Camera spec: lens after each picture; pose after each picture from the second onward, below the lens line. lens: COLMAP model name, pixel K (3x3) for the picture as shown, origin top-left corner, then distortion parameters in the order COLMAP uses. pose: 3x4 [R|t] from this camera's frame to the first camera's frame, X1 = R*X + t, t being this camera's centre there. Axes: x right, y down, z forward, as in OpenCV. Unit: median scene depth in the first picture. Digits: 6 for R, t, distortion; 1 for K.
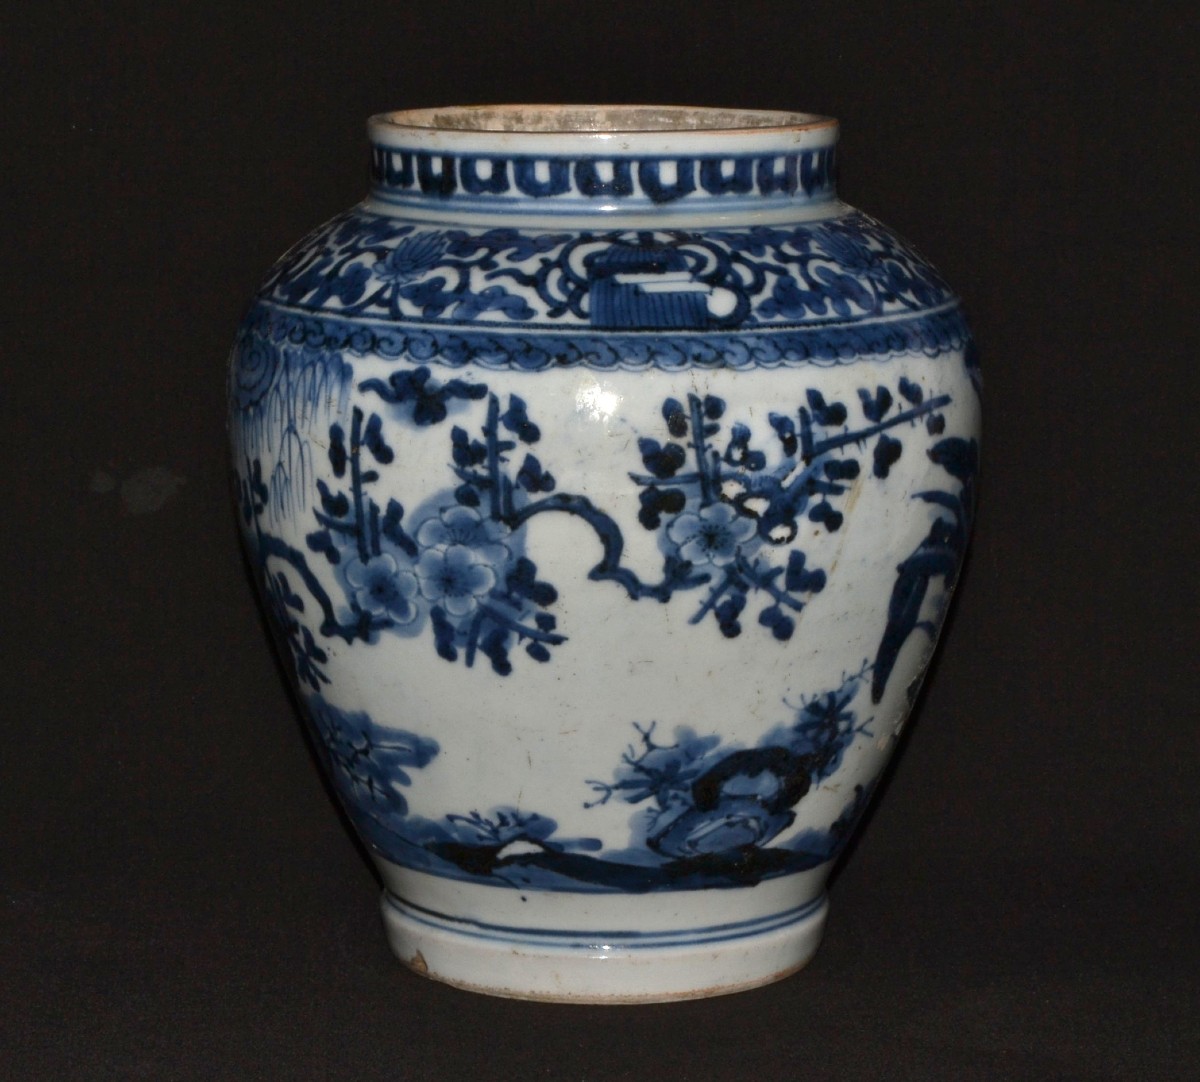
lens RADIAL K [[4076.9, 0, 600.0], [0, 4076.9, 541.0], [0, 0, 1]] dist [-0.009783, -0.087032]
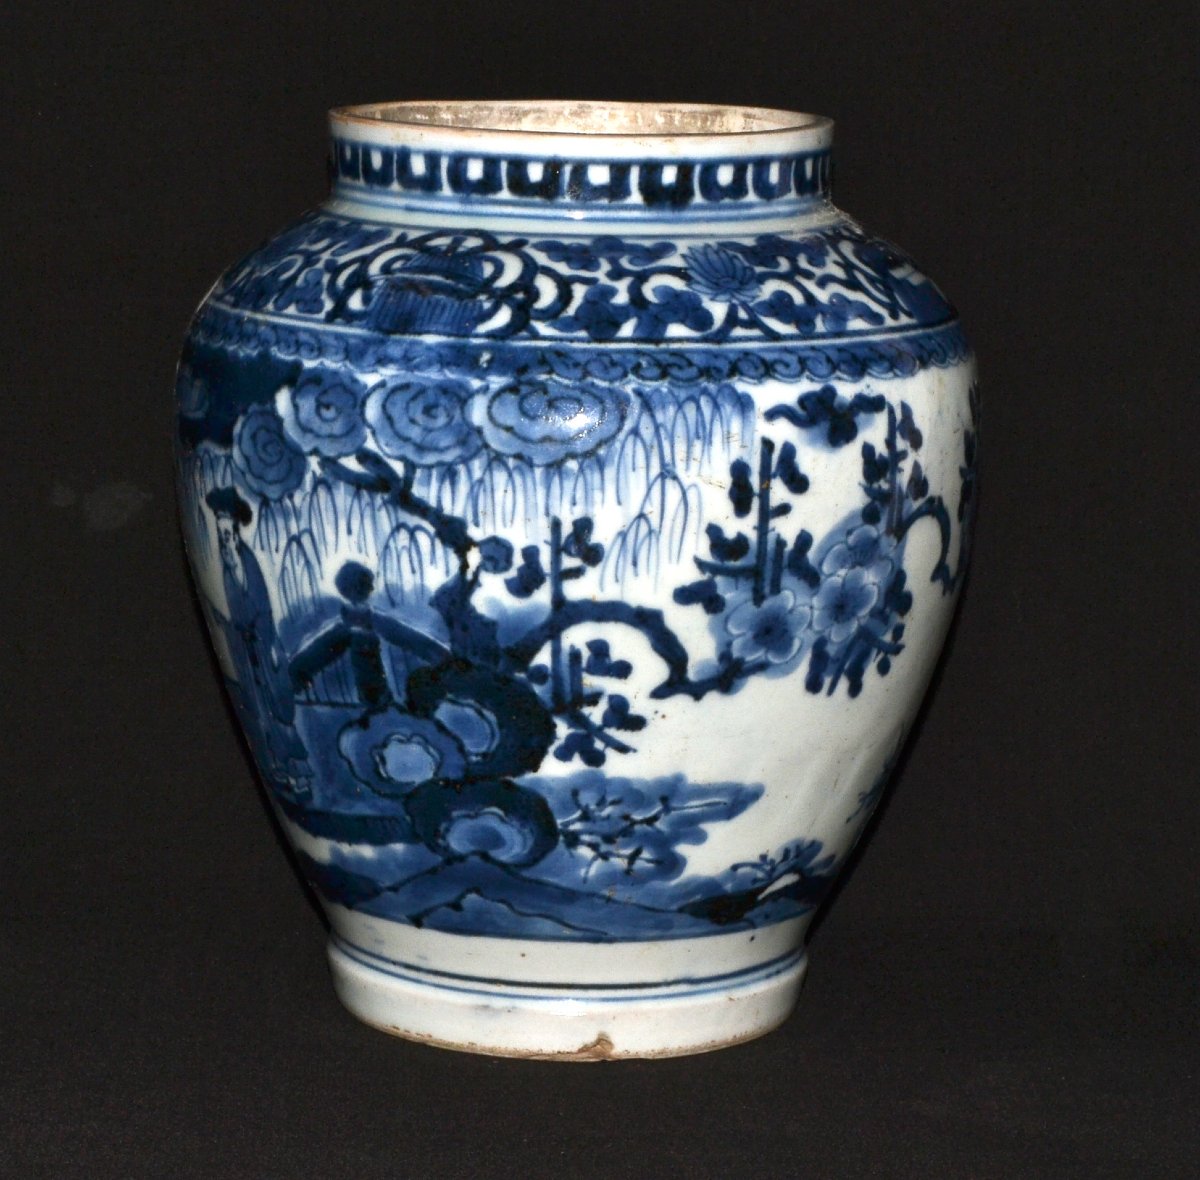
lens RADIAL K [[4346.7, 0, 600.0], [0, 4346.7, 590.0], [0, 0, 1]] dist [0.142678, 0.191457]
pose [[0.450206, -0.146633, 0.880802, -0.953914], [0.124529, 0.987095, 0.100677, -0.103096], [-0.884198, 0.064360, 0.462657, 0.579209]]
